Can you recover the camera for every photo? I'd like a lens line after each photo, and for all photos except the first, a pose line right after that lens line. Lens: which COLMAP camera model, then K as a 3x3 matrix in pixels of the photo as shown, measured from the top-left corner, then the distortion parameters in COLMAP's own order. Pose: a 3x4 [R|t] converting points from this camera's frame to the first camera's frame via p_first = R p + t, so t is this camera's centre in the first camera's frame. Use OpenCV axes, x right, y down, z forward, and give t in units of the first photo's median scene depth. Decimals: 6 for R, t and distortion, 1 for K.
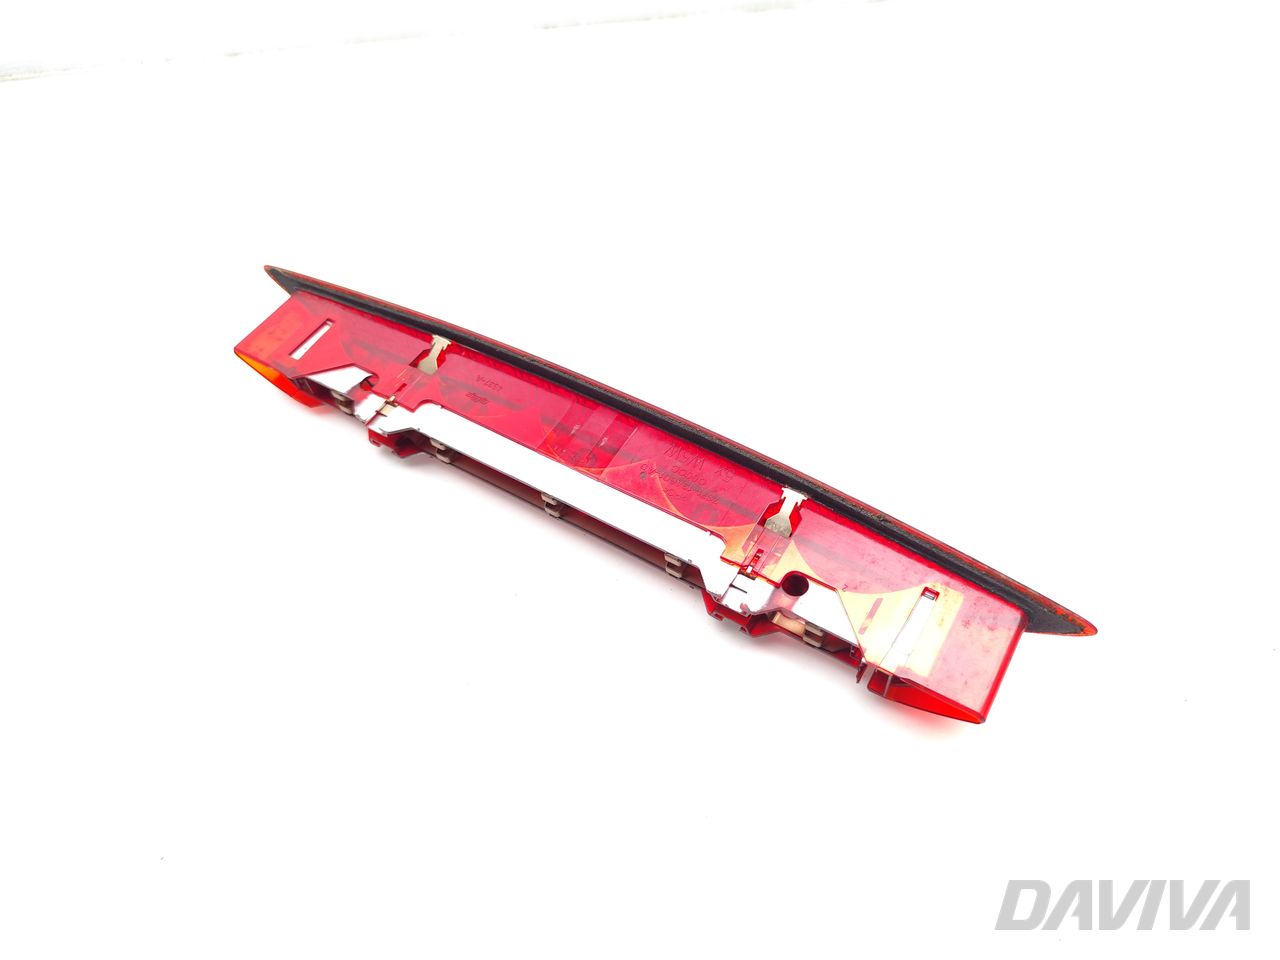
lens RADIAL K [[863.9, 0, 640.0], [0, 863.9, 480.0], [0, 0, 1]] dist [-0.000241, -0.000169]
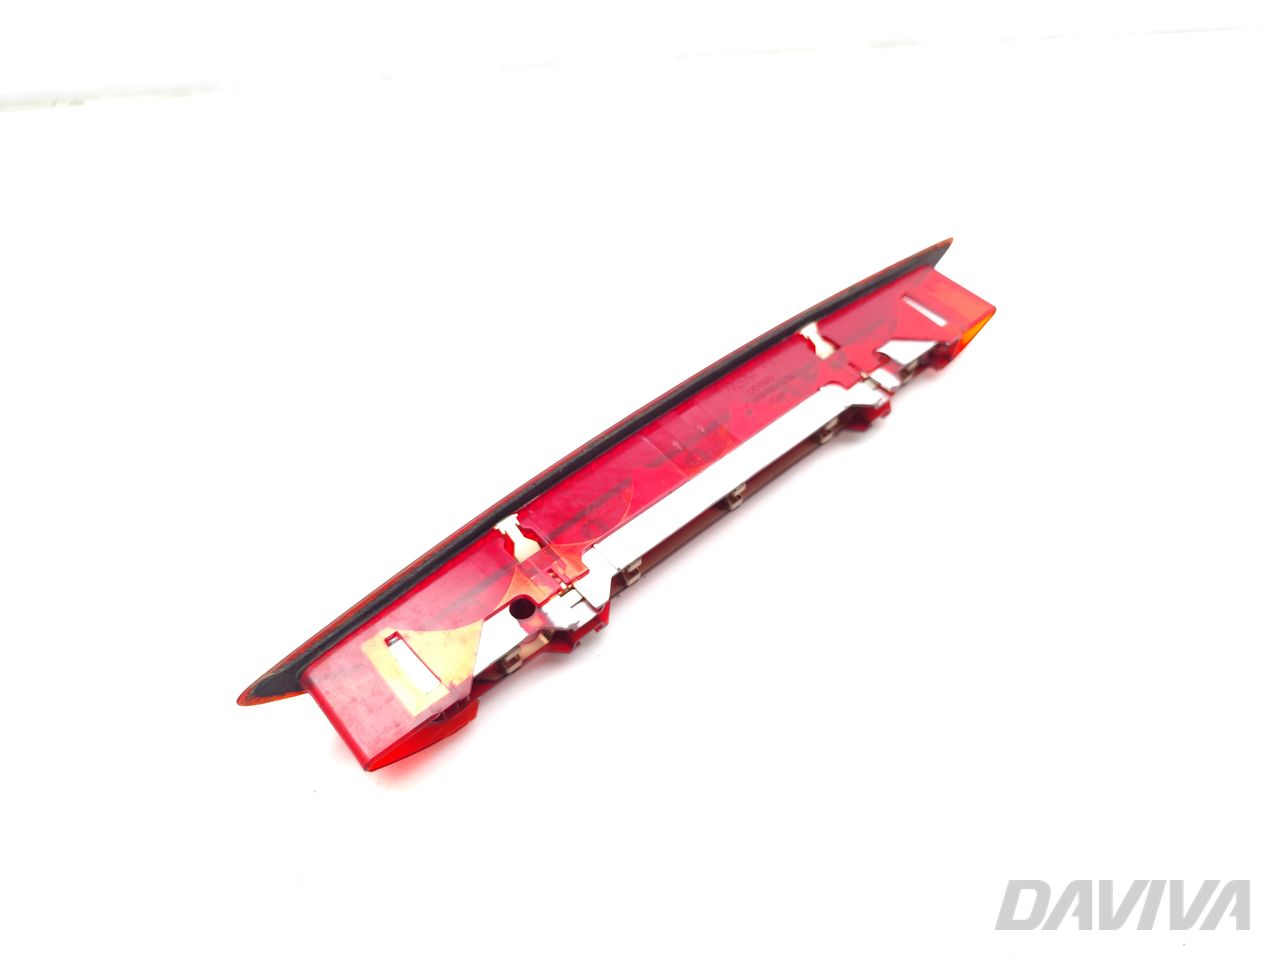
lens RADIAL K [[863.9, 0, 640.0], [0, 863.9, 480.0], [0, 0, 1]] dist [-0.000241, -0.000169]
pose [[0.290655, -0.694186, 0.658502, -0.773244], [0.753109, 0.590493, 0.290078, -0.356198], [-0.590209, 0.411611, 0.694427, 0.318458]]
